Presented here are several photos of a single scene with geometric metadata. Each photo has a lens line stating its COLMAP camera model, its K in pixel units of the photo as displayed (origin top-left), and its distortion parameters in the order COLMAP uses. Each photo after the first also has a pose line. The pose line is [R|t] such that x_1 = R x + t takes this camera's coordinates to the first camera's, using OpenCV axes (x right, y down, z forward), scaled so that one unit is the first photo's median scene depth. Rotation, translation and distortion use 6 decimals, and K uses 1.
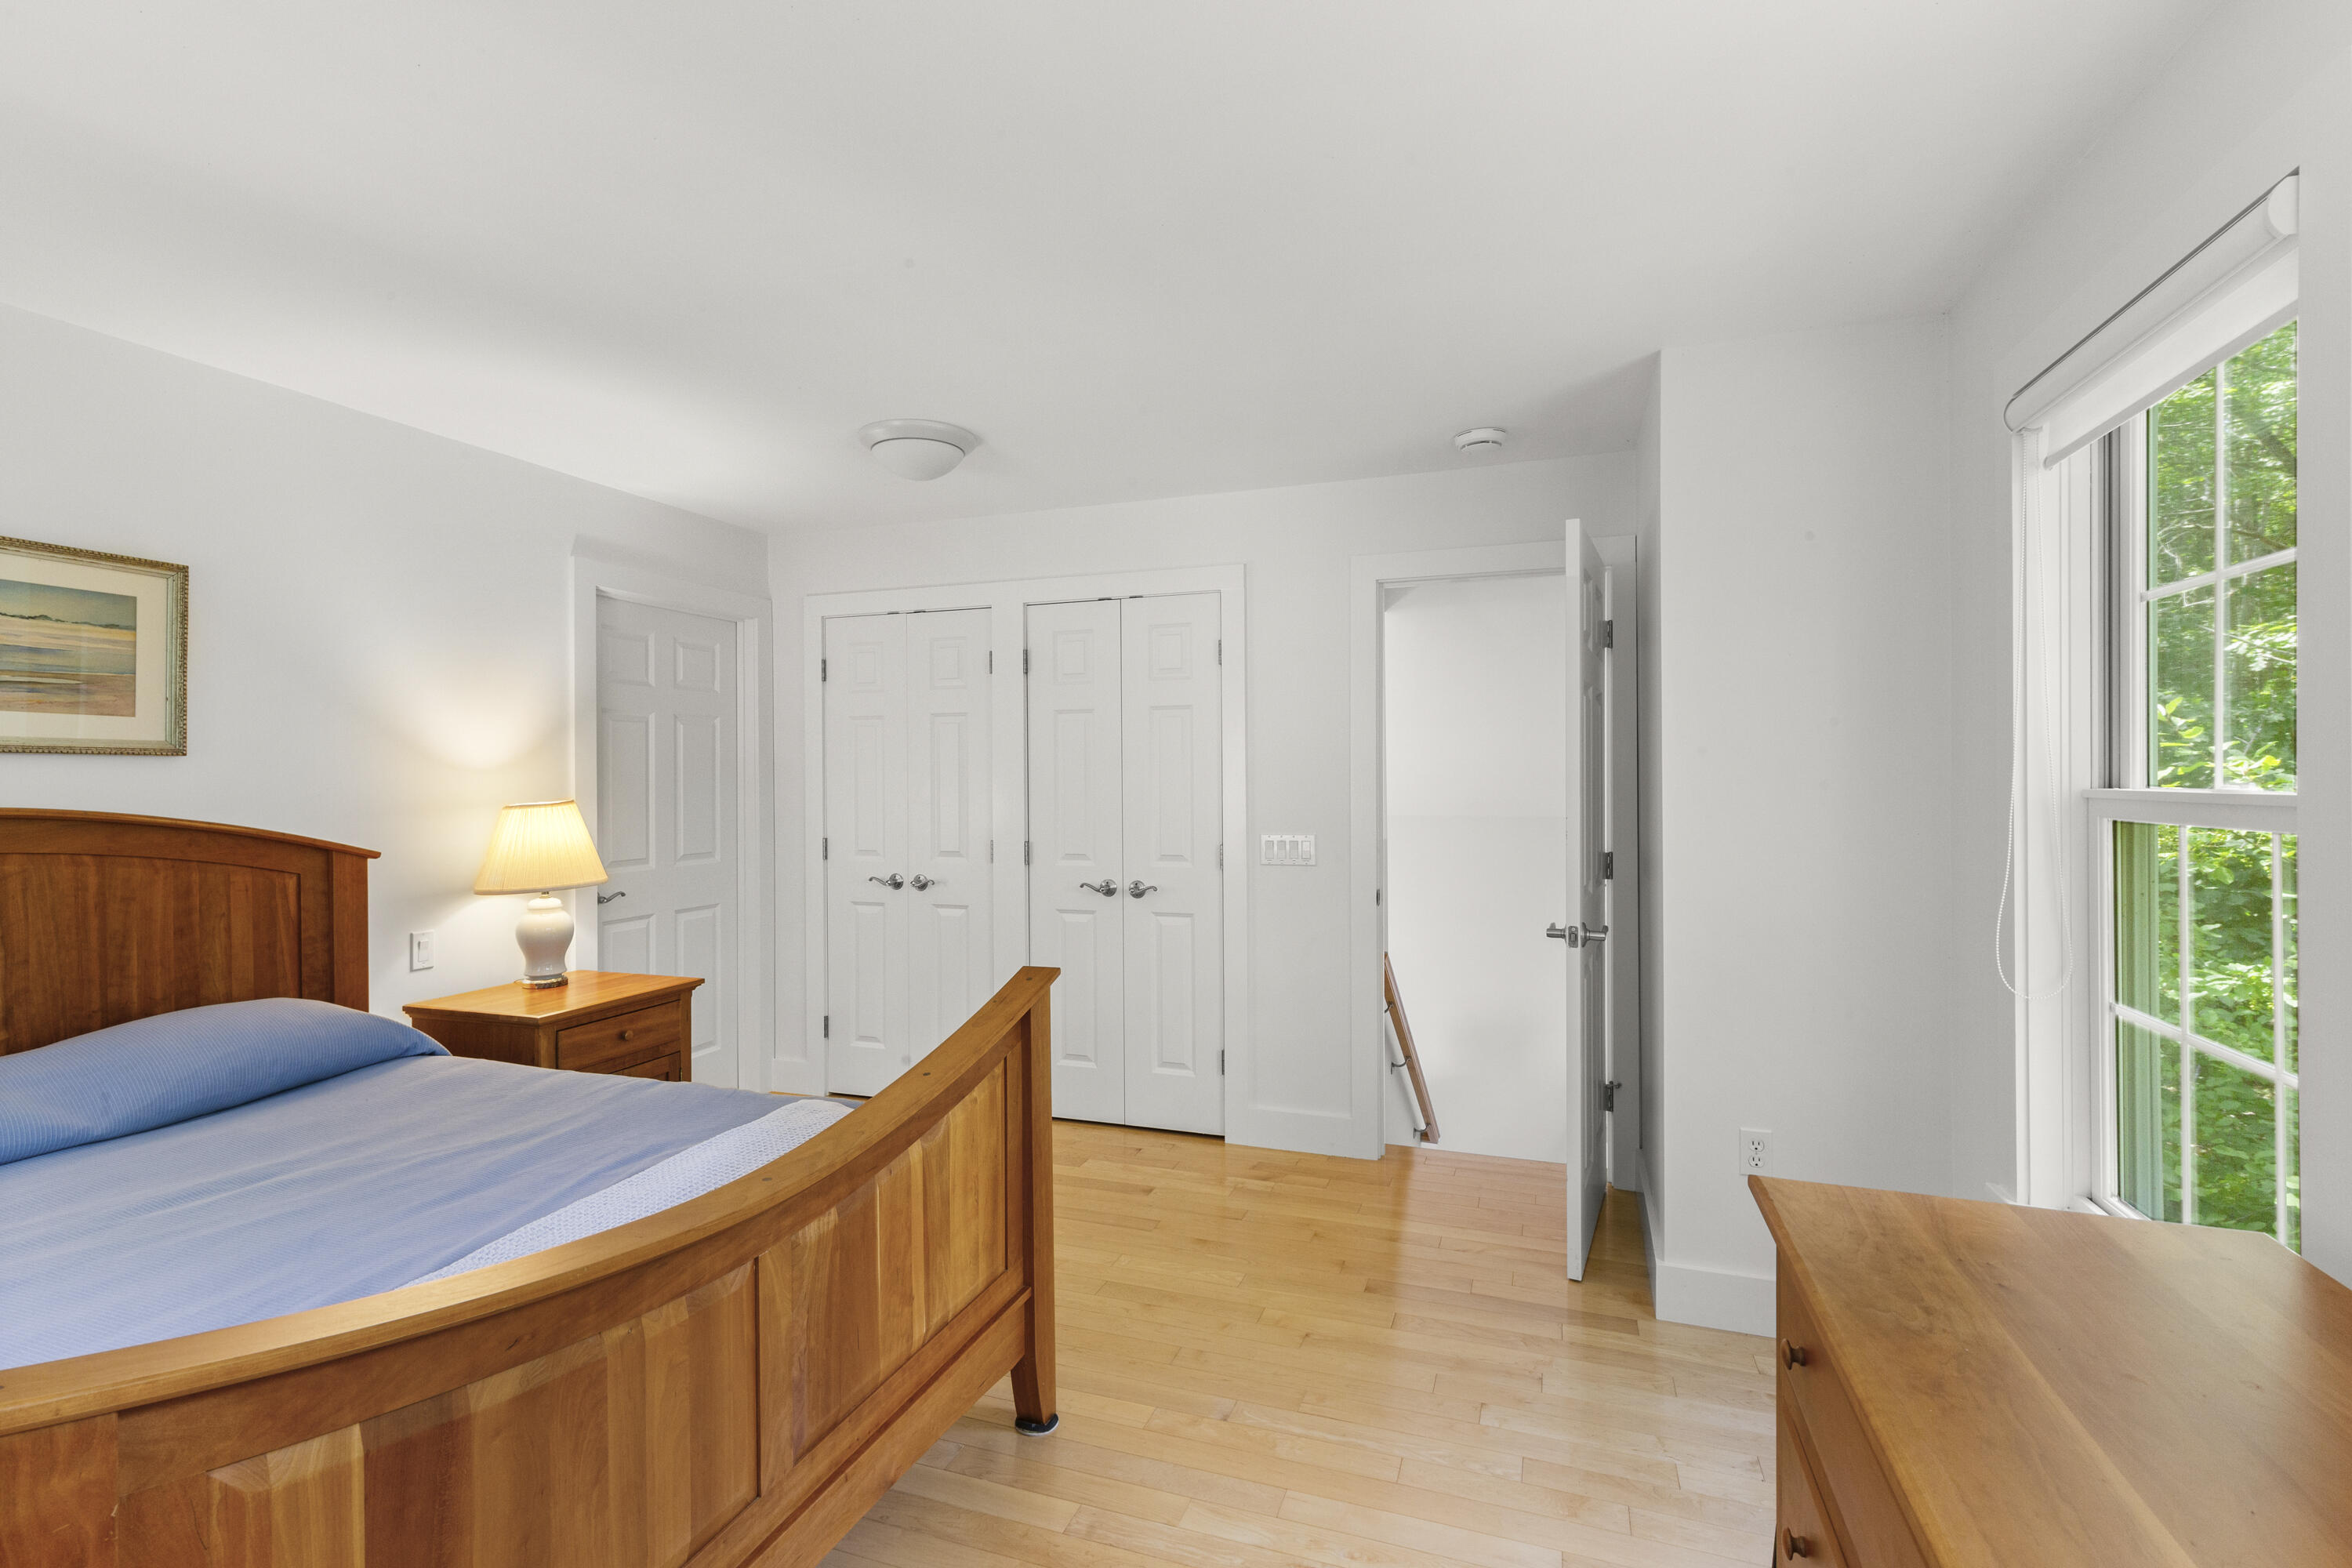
lens RADIAL K [[1083.1, 0, 1176.0], [0, 1083.1, 784.0], [0, 0, 1]] dist [-0.000961, -0.000120]
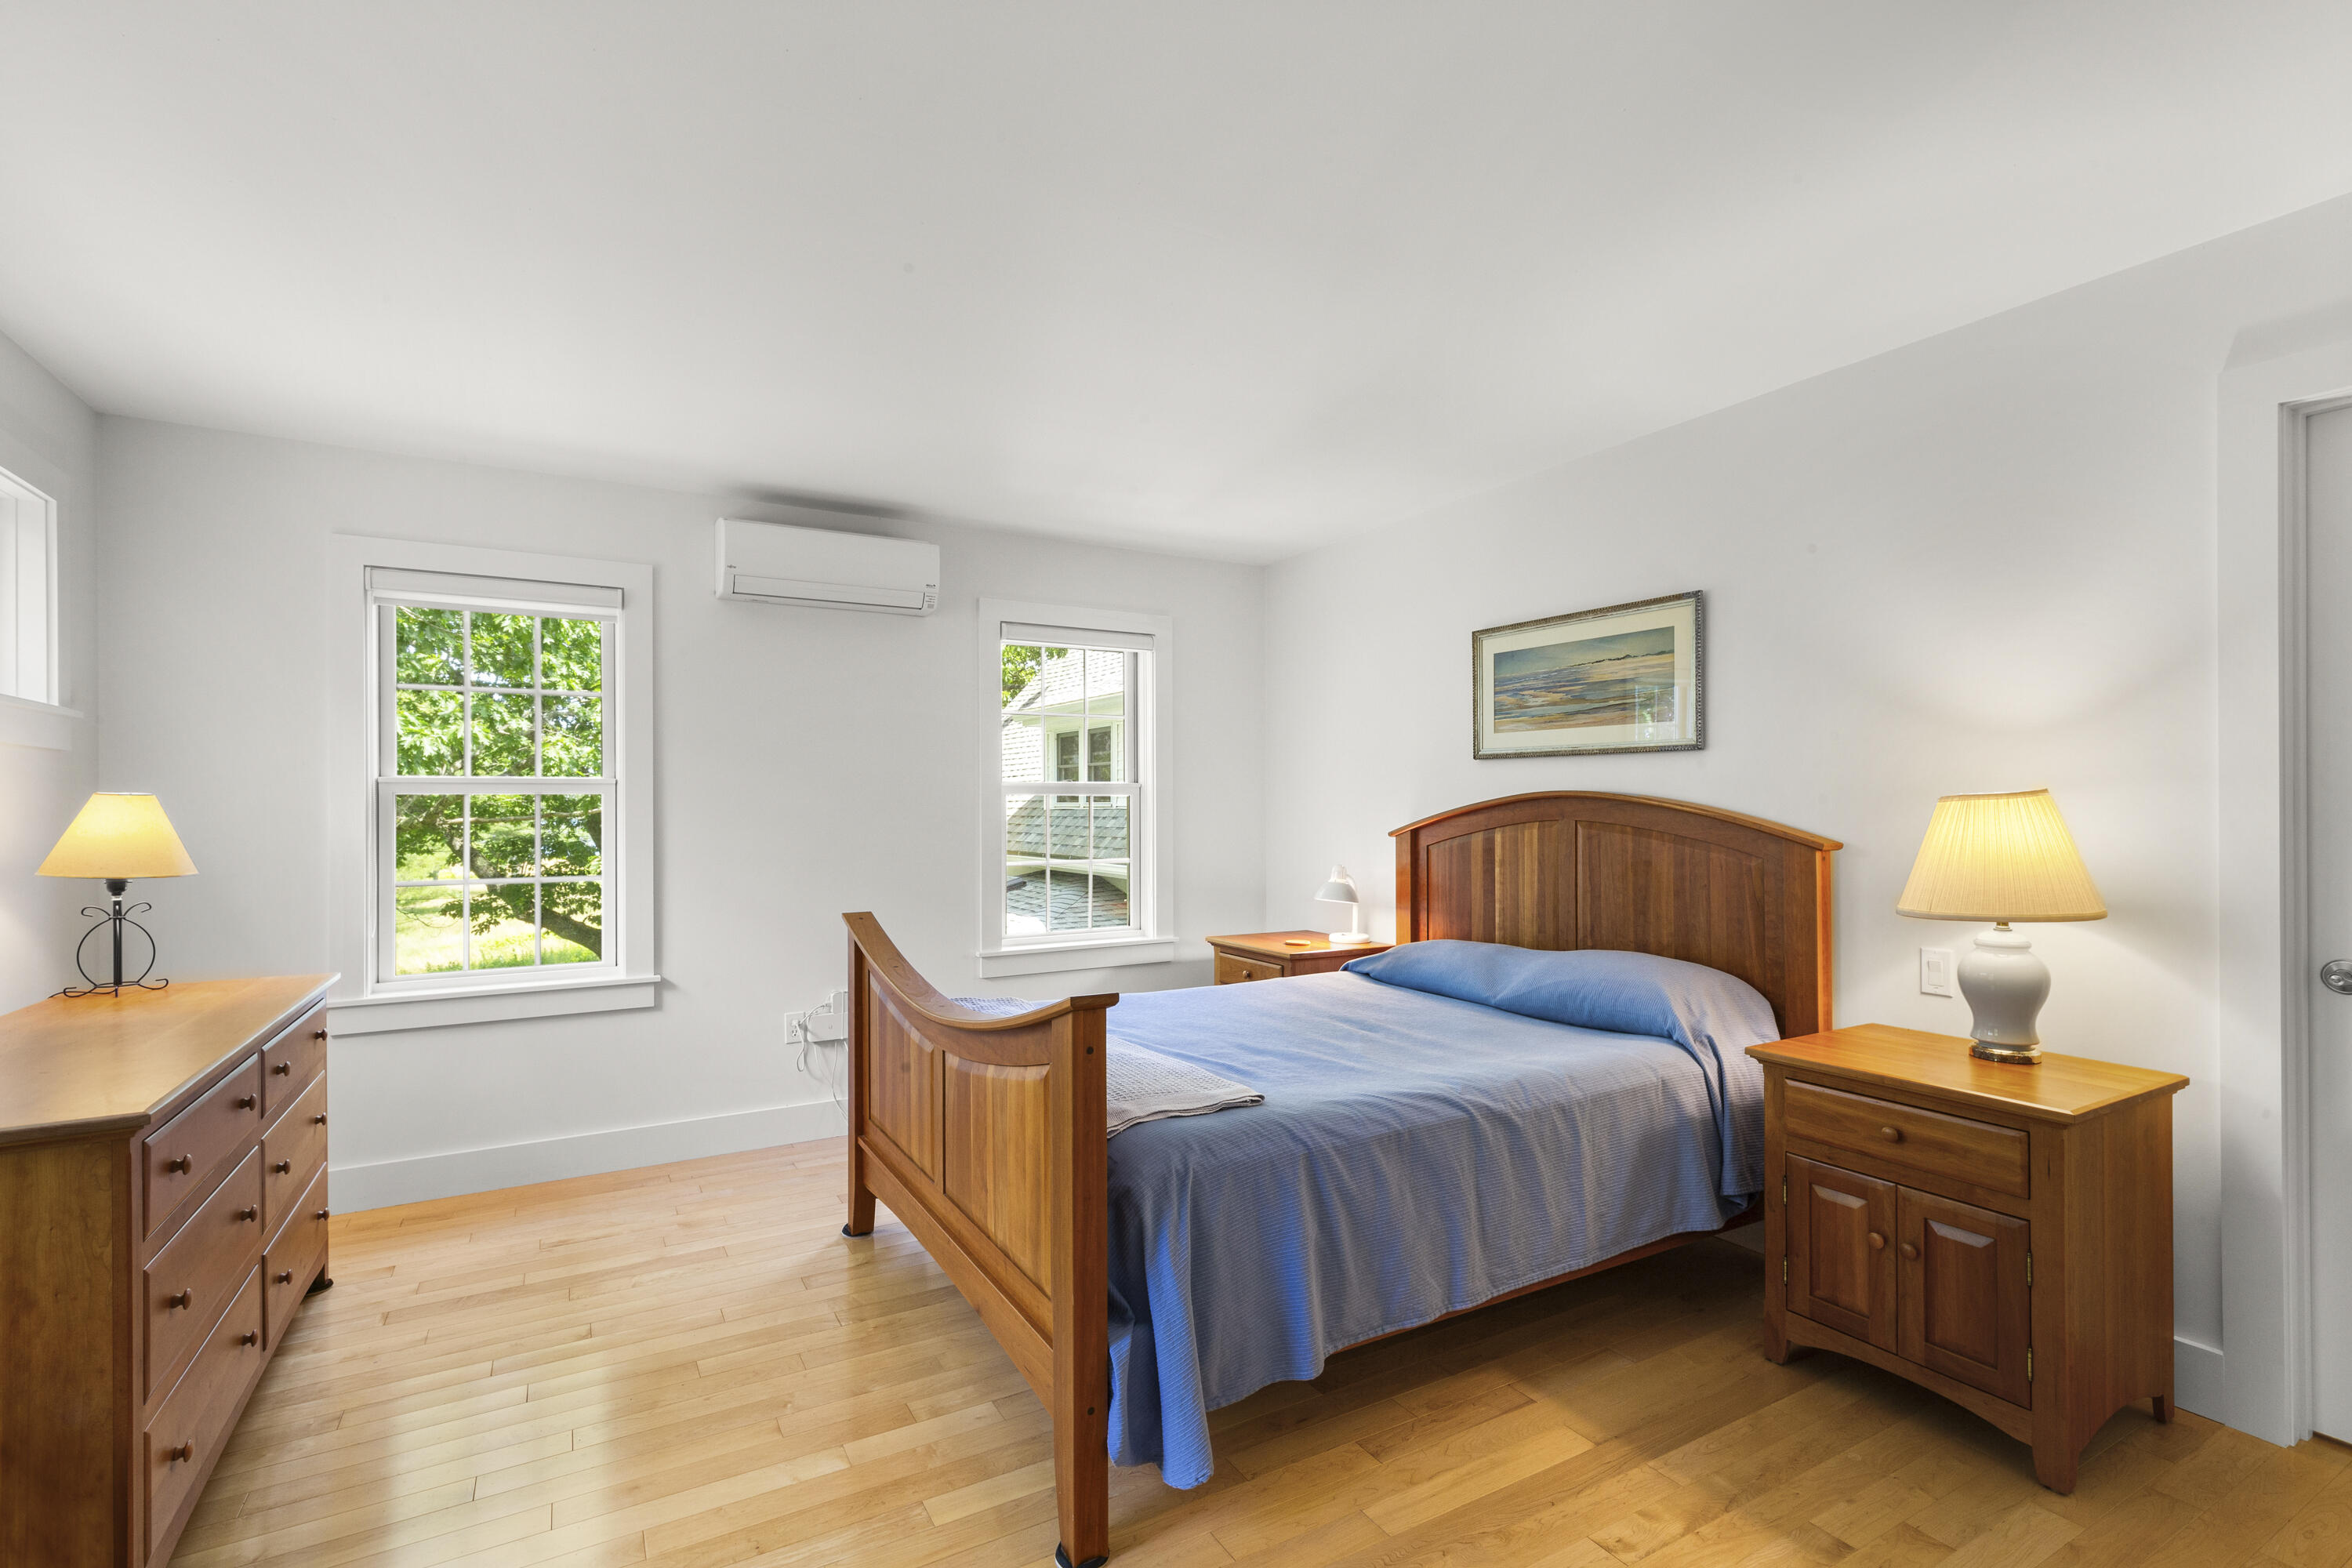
lens RADIAL K [[1083.1, 0, 1176.0], [0, 1083.1, 784.0], [0, 0, 1]] dist [-0.000961, -0.000120]
pose [[-0.662501, 0.000781, -0.749060, 0.374288], [0.008509, 0.999943, -0.006483, 0.015112], [0.749012, -0.010668, -0.662470, 1.387570]]
